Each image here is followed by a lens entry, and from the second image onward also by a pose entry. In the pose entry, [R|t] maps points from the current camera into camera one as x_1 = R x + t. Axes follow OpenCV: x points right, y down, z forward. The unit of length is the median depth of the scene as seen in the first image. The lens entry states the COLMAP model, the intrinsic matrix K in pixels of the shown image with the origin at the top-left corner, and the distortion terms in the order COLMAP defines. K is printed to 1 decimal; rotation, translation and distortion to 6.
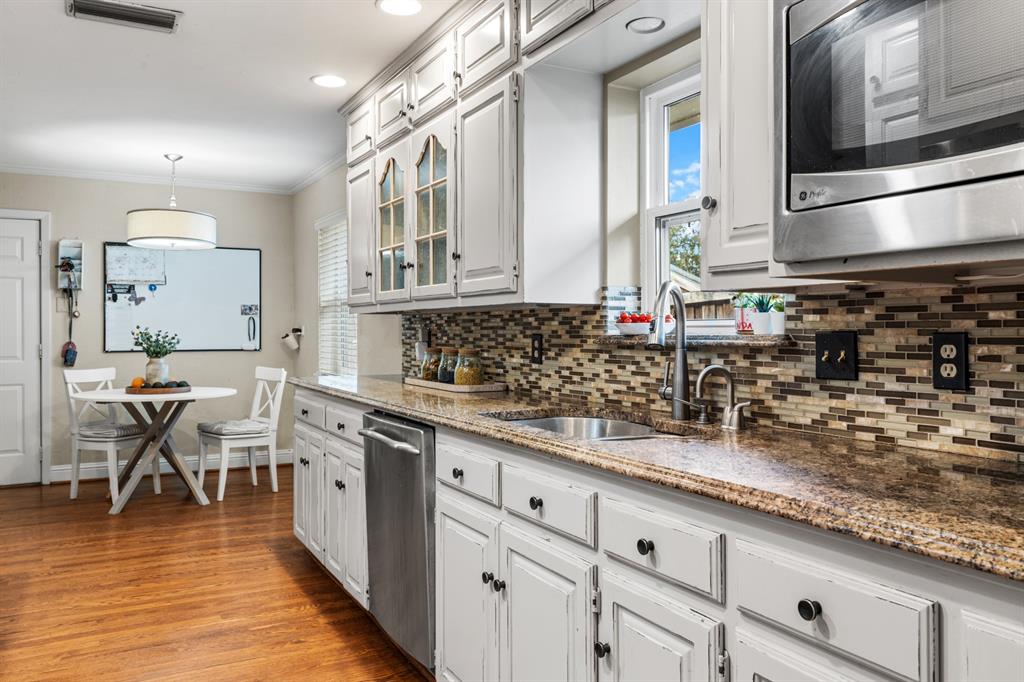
lens RADIAL K [[783.6, 0, 498.6], [0, 783.6, 329.8], [0, 0, 1]] dist [0.009174, 0.000647]
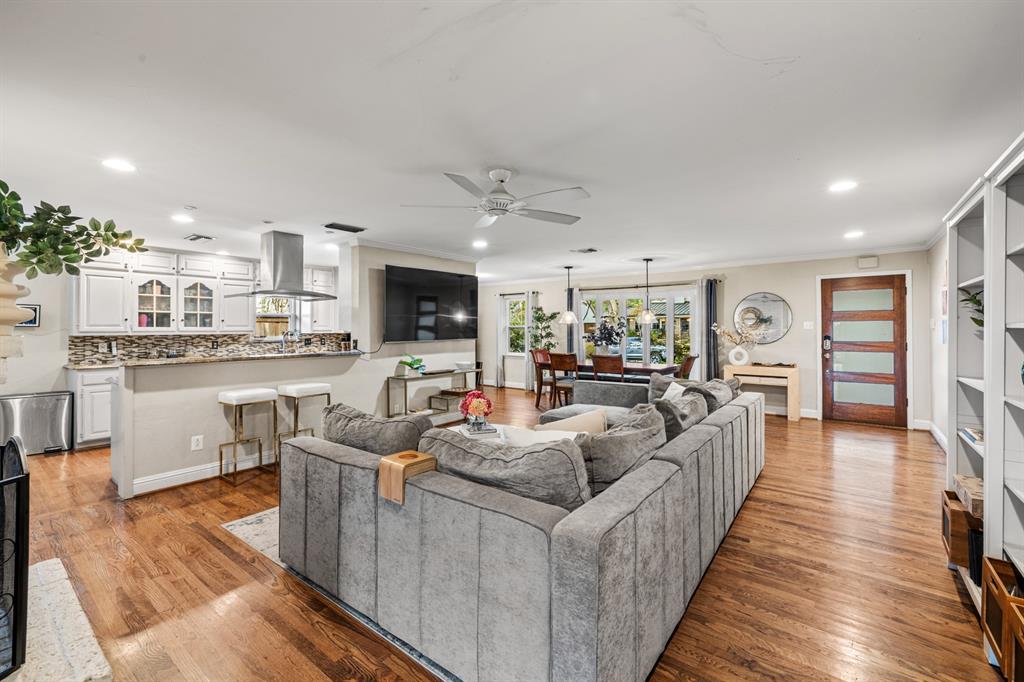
lens RADIAL K [[434.1, 0, 507.6], [0, 434.1, 329.0], [0, 0, 1]] dist [0.000795, -0.000224]
pose [[-0.419338, 0.001979, 0.907828, -2.133234], [0.003880, 0.999992, -0.000388, -0.041351], [-0.907822, 0.003360, -0.419342, 0.533869]]
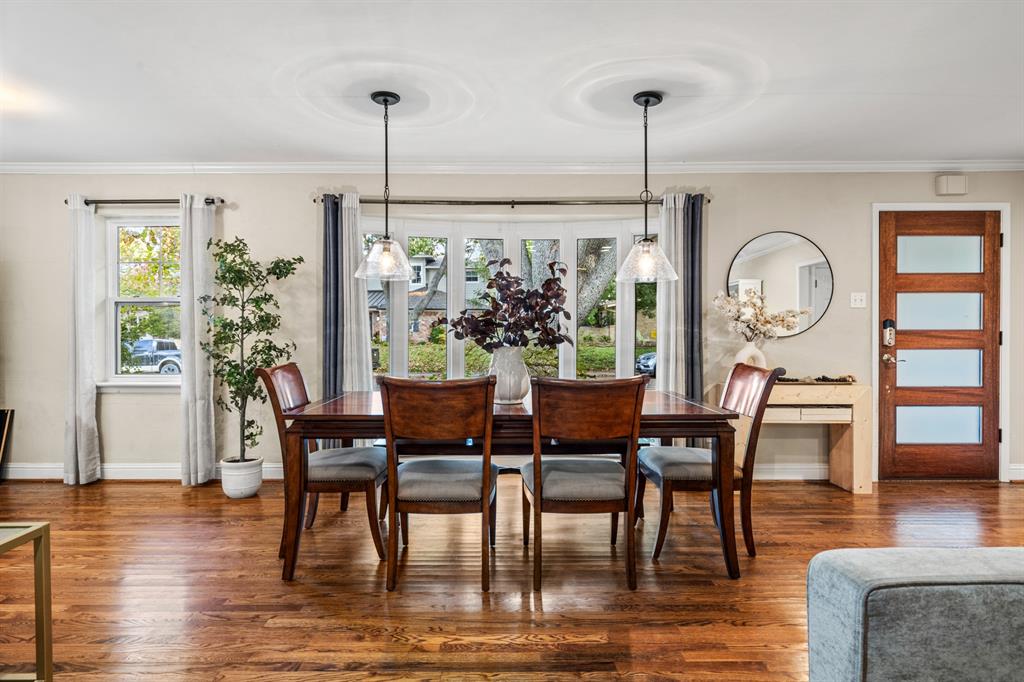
lens RADIAL K [[565.0, 0, 496.3], [0, 565.0, 333.6], [0, 0, 1]] dist [-0.000595, -0.001568]
pose [[-0.887033, -0.002391, 0.461699, -0.857480], [0.002185, 0.999954, 0.009376, 0.007865], [-0.461700, 0.009326, -0.886987, 0.049021]]
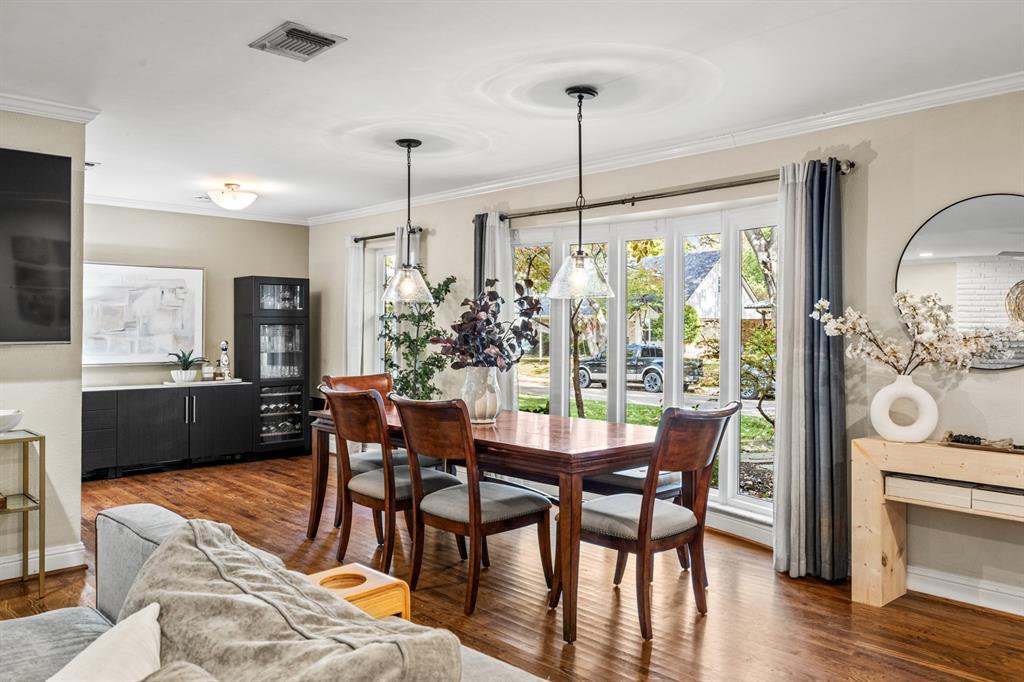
lens RADIAL K [[753.8, 0, 506.1], [0, 753.8, 327.1], [0, 0, 1]] dist [0.000569, 0.000771]
pose [[-0.277495, 0.002929, 0.960723, -1.610636], [-0.004322, 0.999981, -0.004297, -0.020438], [-0.960717, -0.005345, -0.277477, -0.445854]]
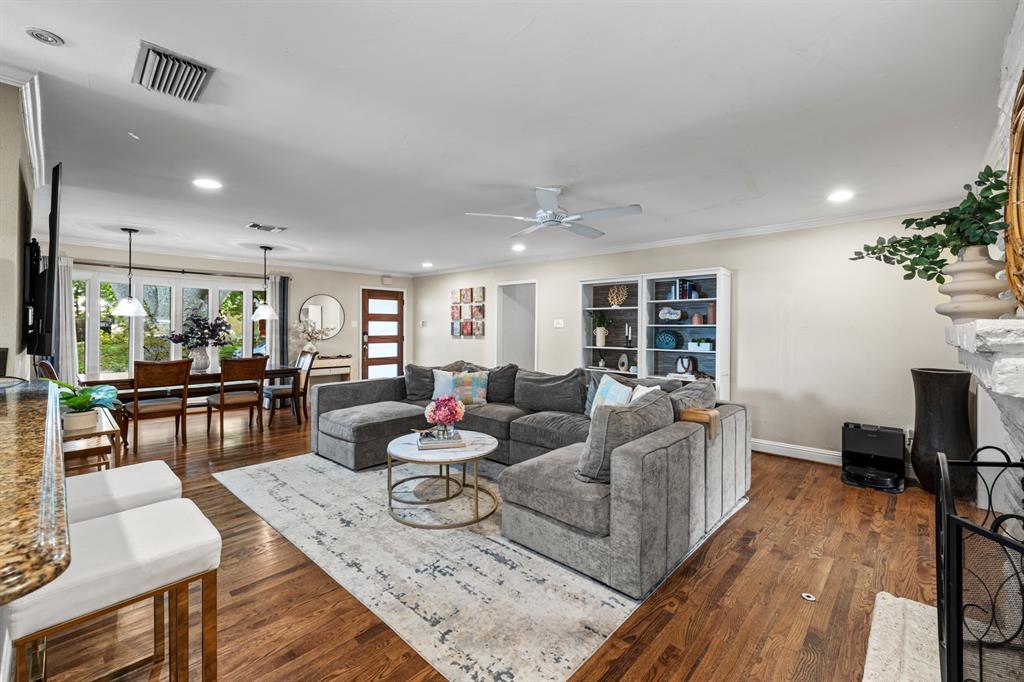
lens RADIAL K [[434.1, 0, 502.6], [0, 434.1, 324.5], [0, 0, 1]] dist [0.000795, -0.000224]
pose [[-0.945551, -0.004575, -0.325442, -0.984666], [-0.002625, 0.999976, -0.006432, -0.035672], [0.325463, -0.005227, -0.945540, 1.063719]]
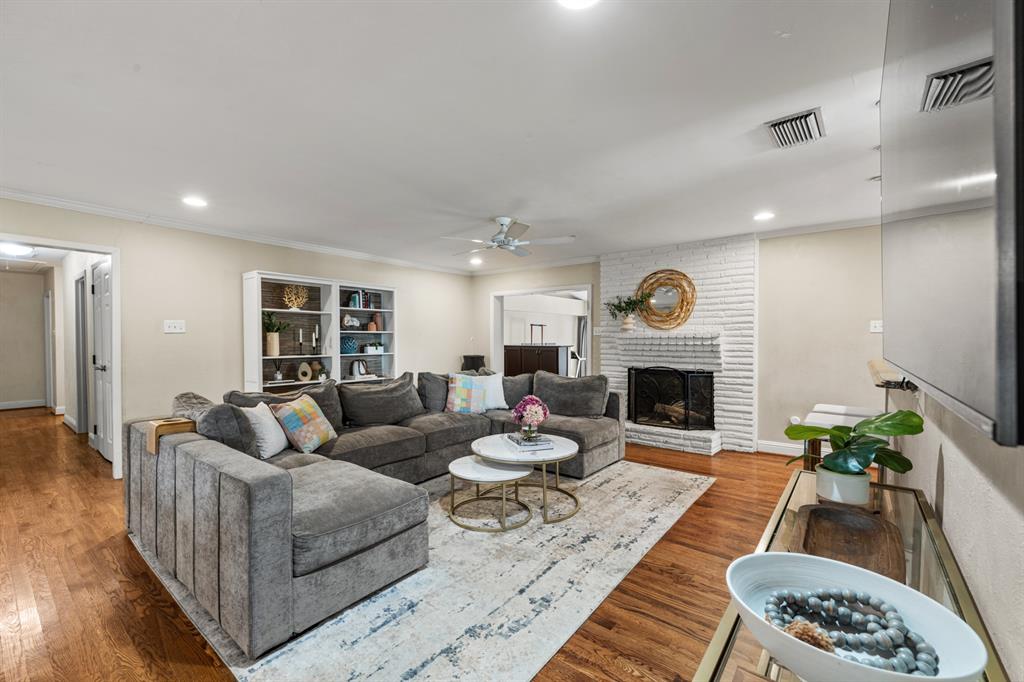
lens RADIAL K [[434.1, 0, 500.8], [0, 434.1, 345.8], [0, 0, 1]] dist [0.000795, -0.000224]
pose [[0.400995, 0.016318, -0.915935, -0.335005], [0.000794, 0.999835, 0.018161, -0.020537], [0.916080, -0.008010, 0.400915, -0.262456]]
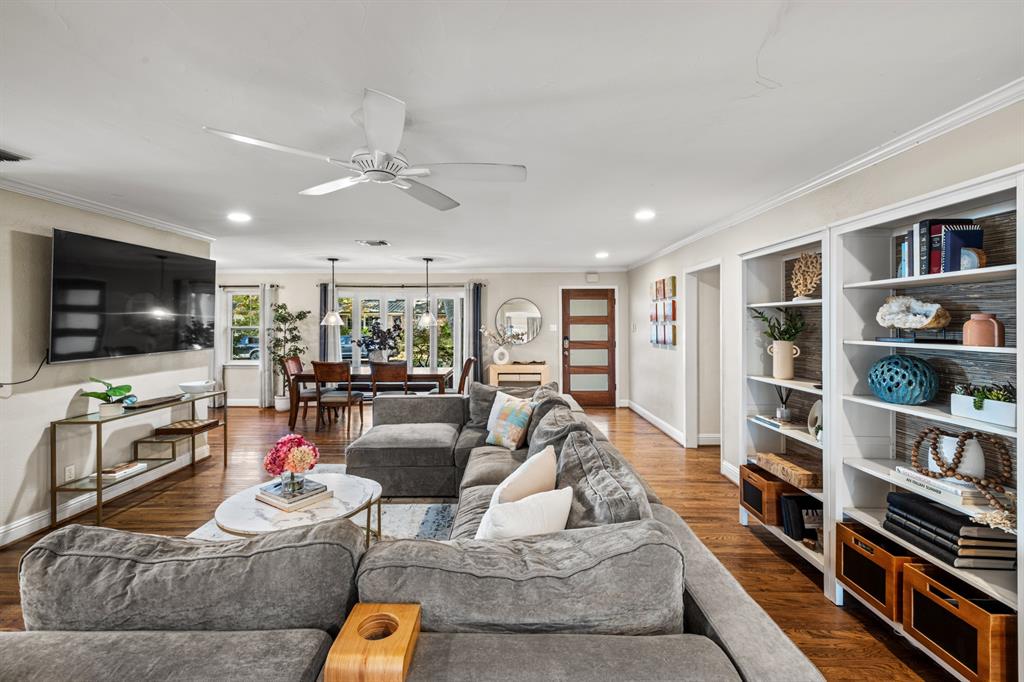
lens RADIAL K [[434.1, 0, 500.5], [0, 434.1, 318.9], [0, 0, 1]] dist [0.000795, -0.000224]
pose [[-0.879724, 0.008805, 0.475403, -1.790165], [0.003438, 0.999920, -0.012159, -0.070680], [-0.475472, -0.009062, -0.879684, 0.623304]]
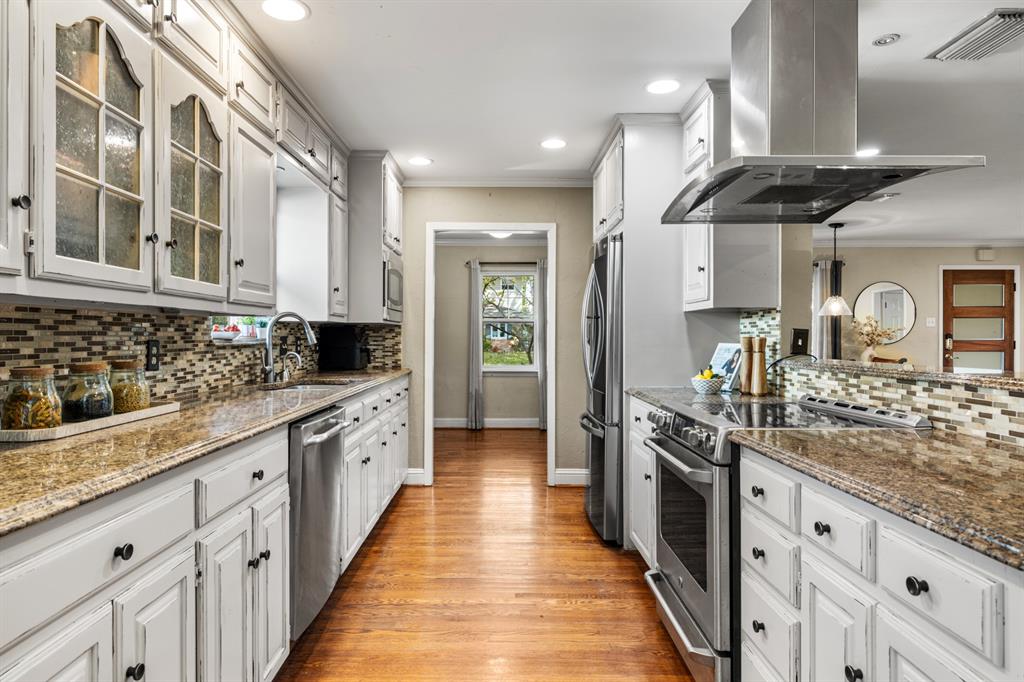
lens RADIAL K [[603.2, 0, 496.5], [0, 603.2, 337.9], [0, 0, 1]] dist [-0.016190, 0.004676]
pose [[-0.885538, -0.002174, 0.464562, -0.595966], [-0.000748, 0.999994, 0.003255, -0.000248], [-0.464567, 0.002535, -0.885535, 1.293436]]
